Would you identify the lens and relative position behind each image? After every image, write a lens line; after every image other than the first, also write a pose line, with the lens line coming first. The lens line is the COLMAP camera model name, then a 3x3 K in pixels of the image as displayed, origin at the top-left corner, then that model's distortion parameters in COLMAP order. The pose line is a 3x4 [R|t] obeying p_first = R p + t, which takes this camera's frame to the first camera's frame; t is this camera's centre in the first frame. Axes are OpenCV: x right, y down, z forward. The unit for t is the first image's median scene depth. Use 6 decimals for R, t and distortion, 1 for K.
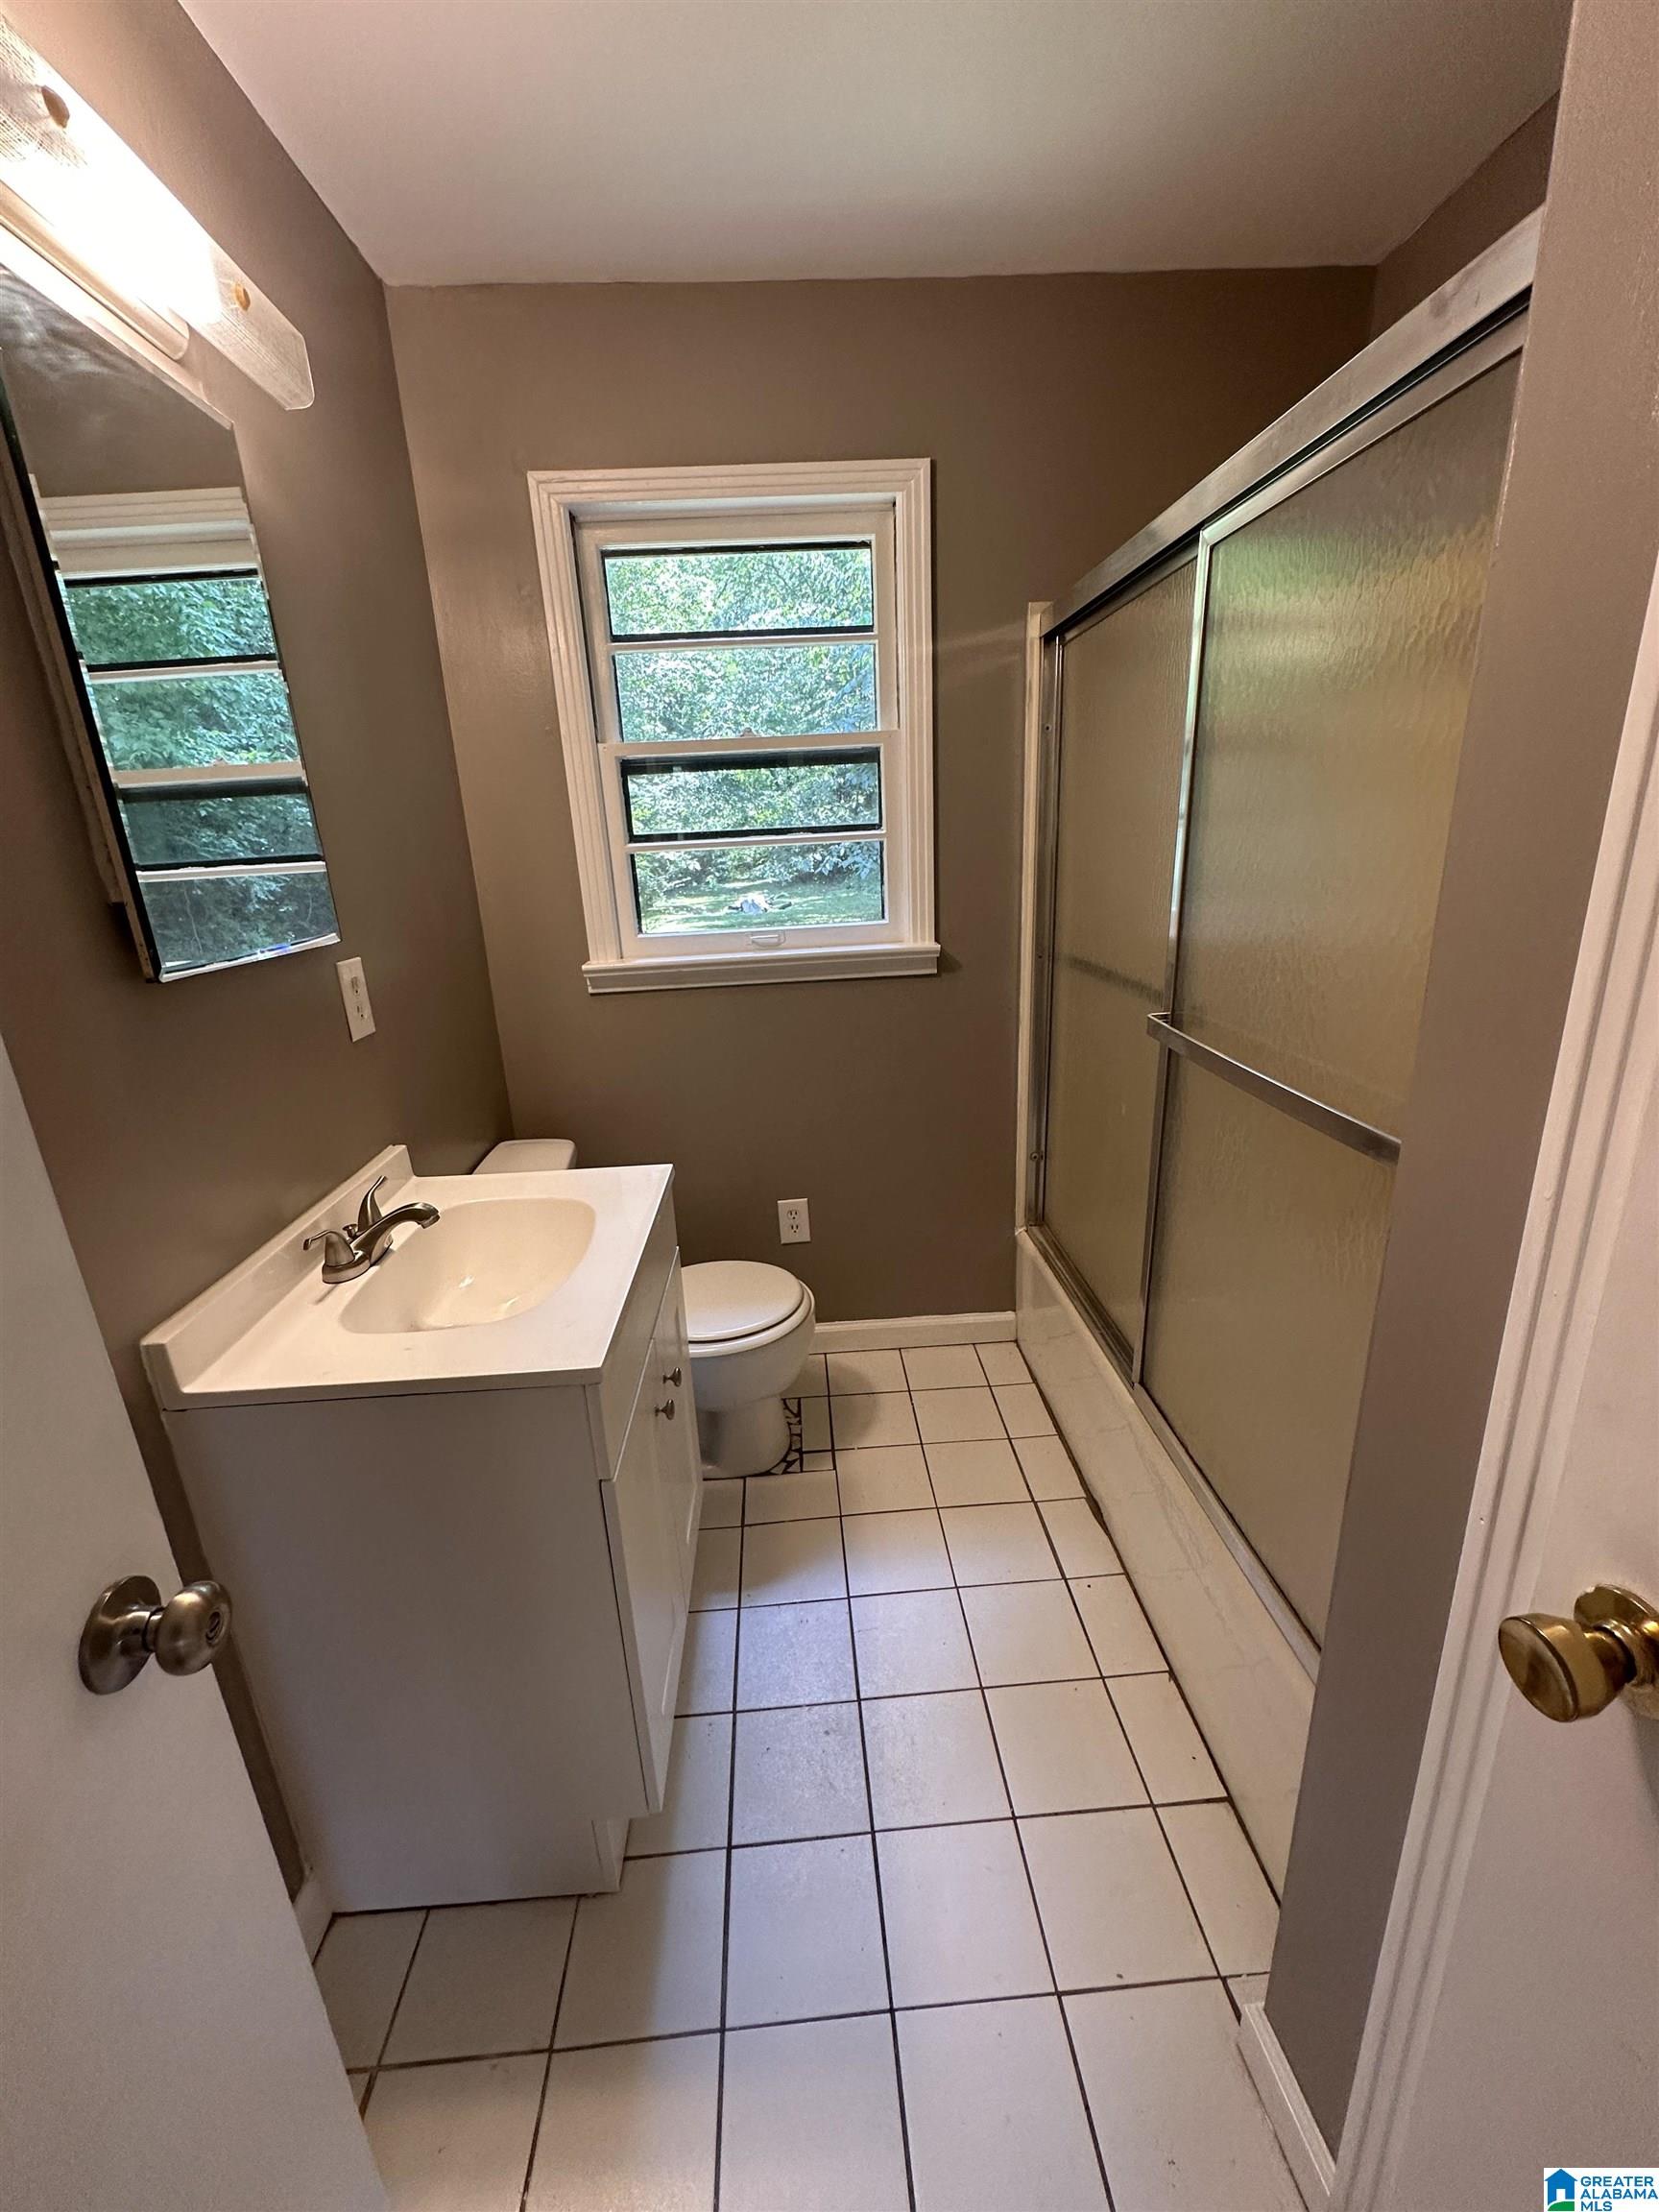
lens RADIAL K [[896.7, 0, 829.5], [0, 896.7, 1106.0], [0, 0, 1]] dist [-0.000665, 0.000162]
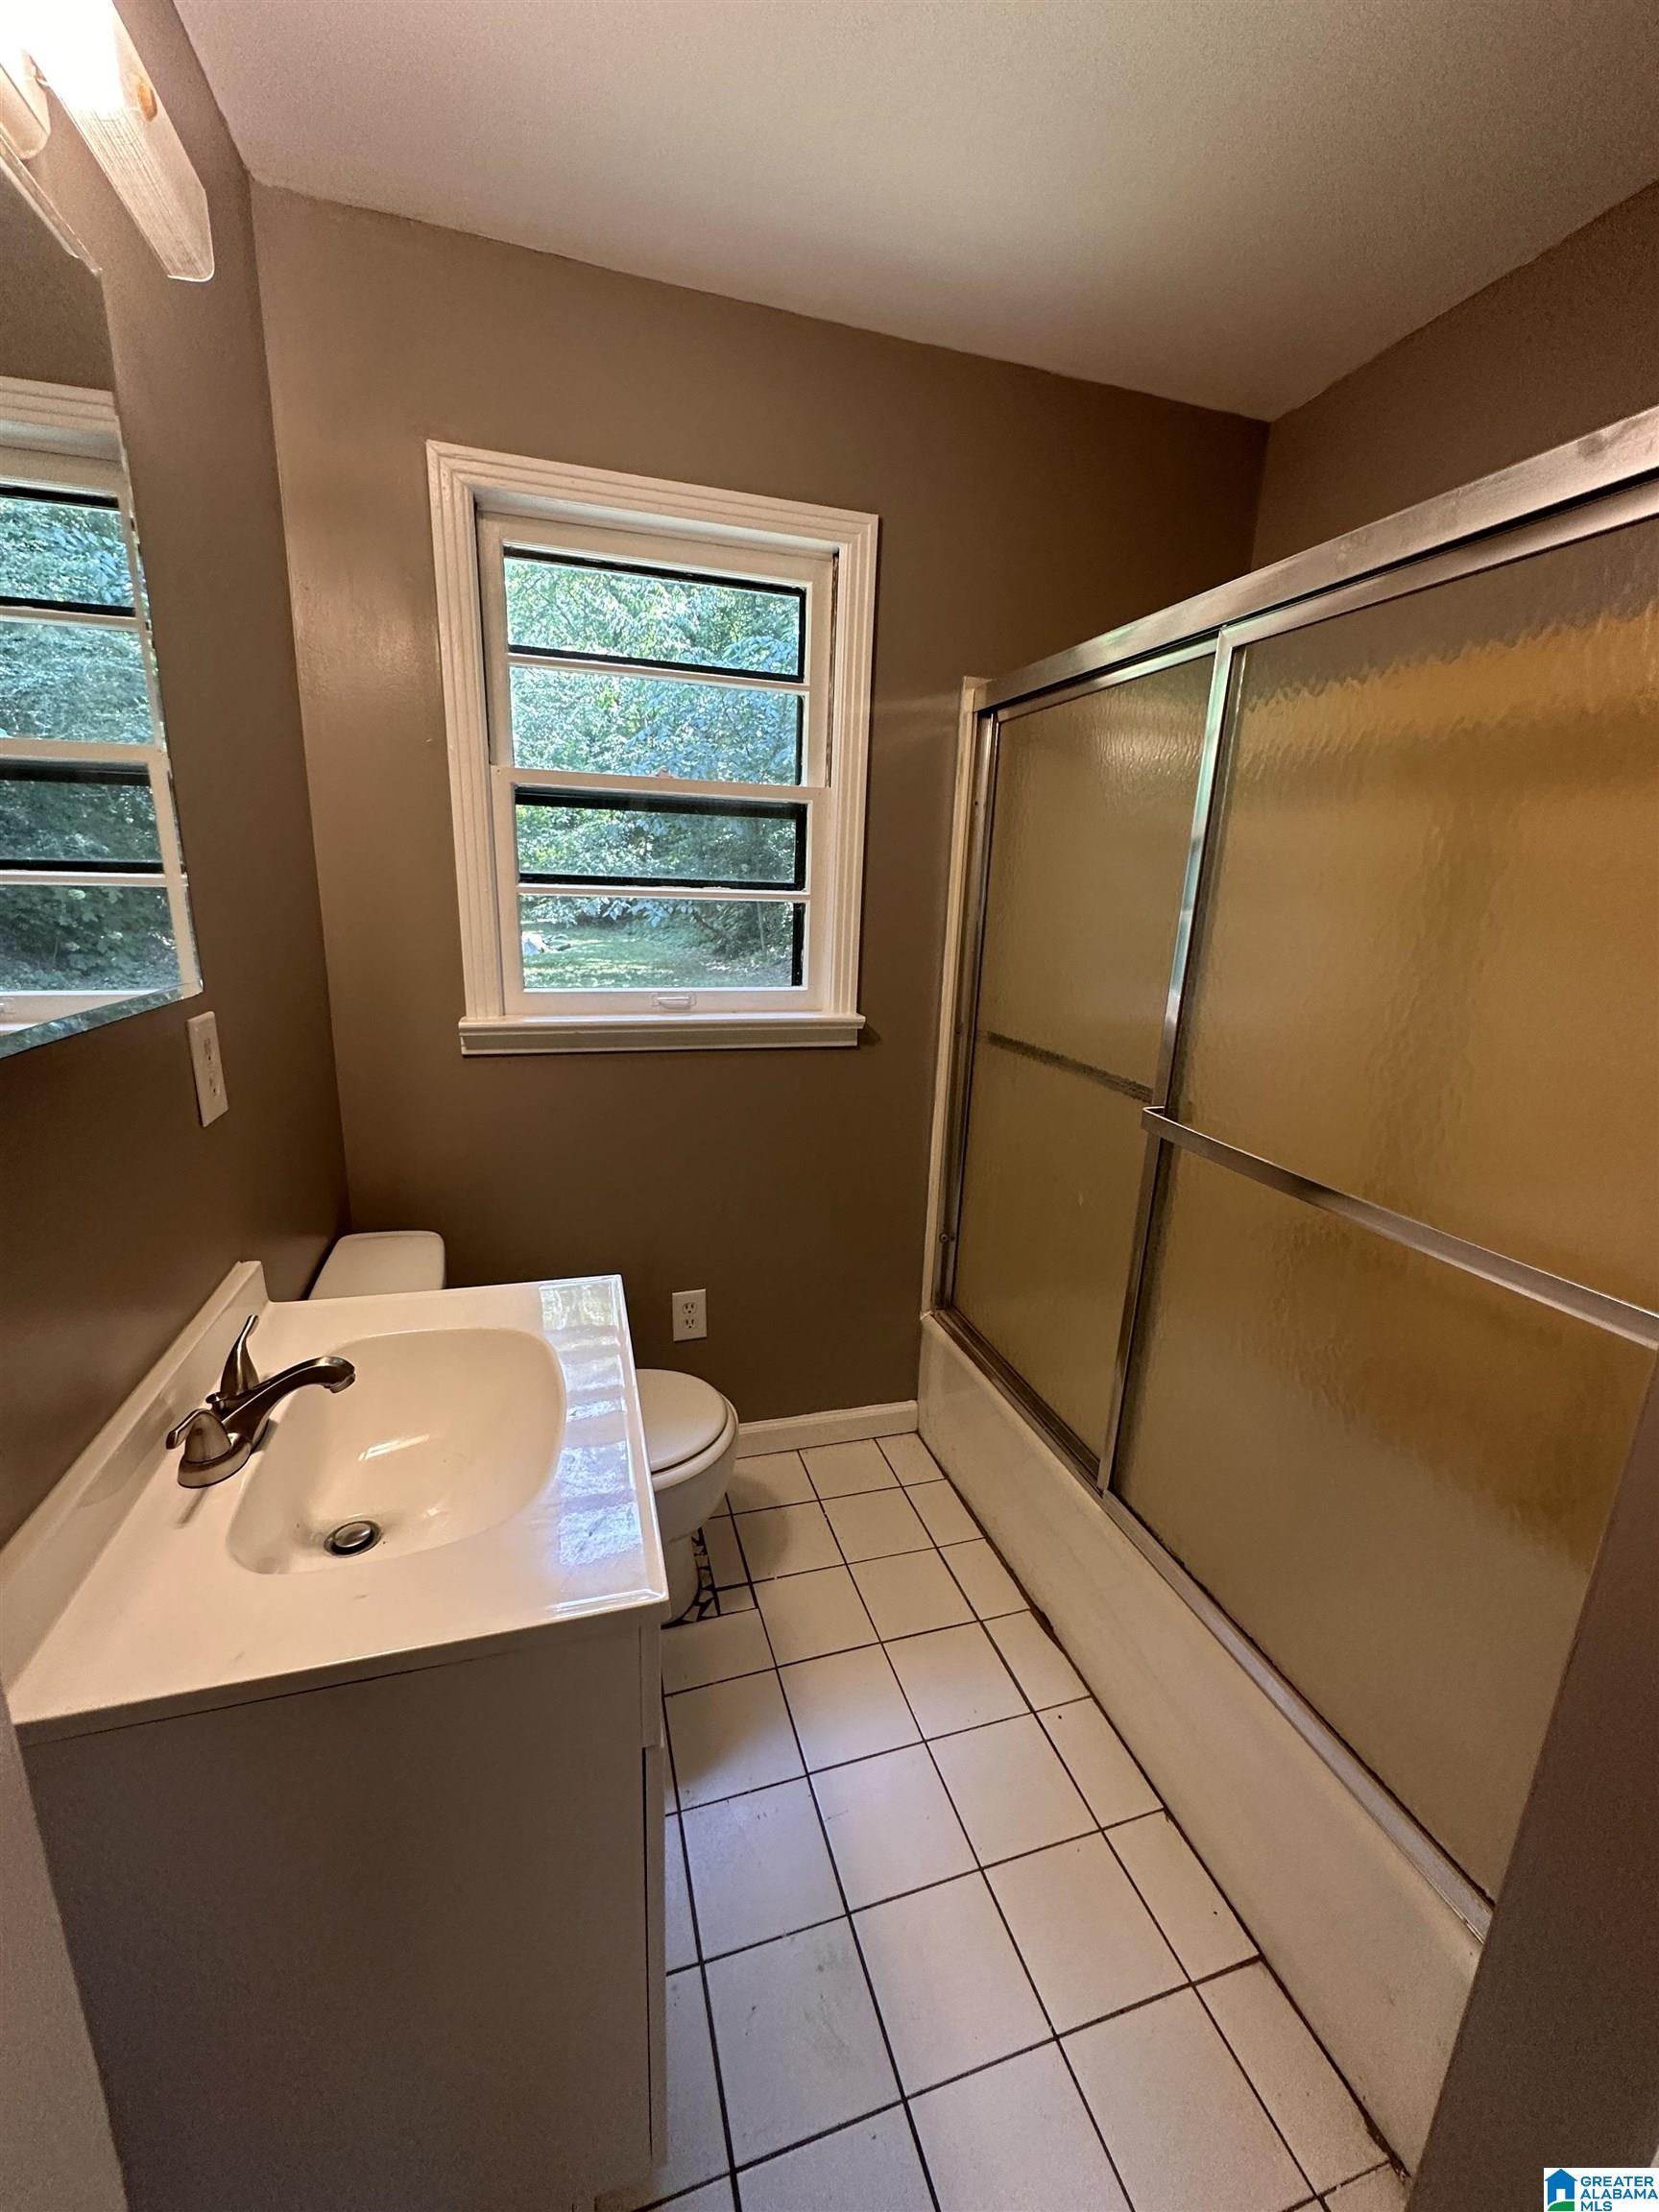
lens RADIAL K [[892.2, 0, 829.5], [0, 892.2, 1106.0], [0, 0, 1]] dist [-0.001779, 0.000221]
pose [[0.966473, 0.019760, 0.256005, -0.155616], [-0.006168, 0.998533, -0.053785, -0.036735], [-0.256692, 0.050403, 0.965178, 0.114503]]
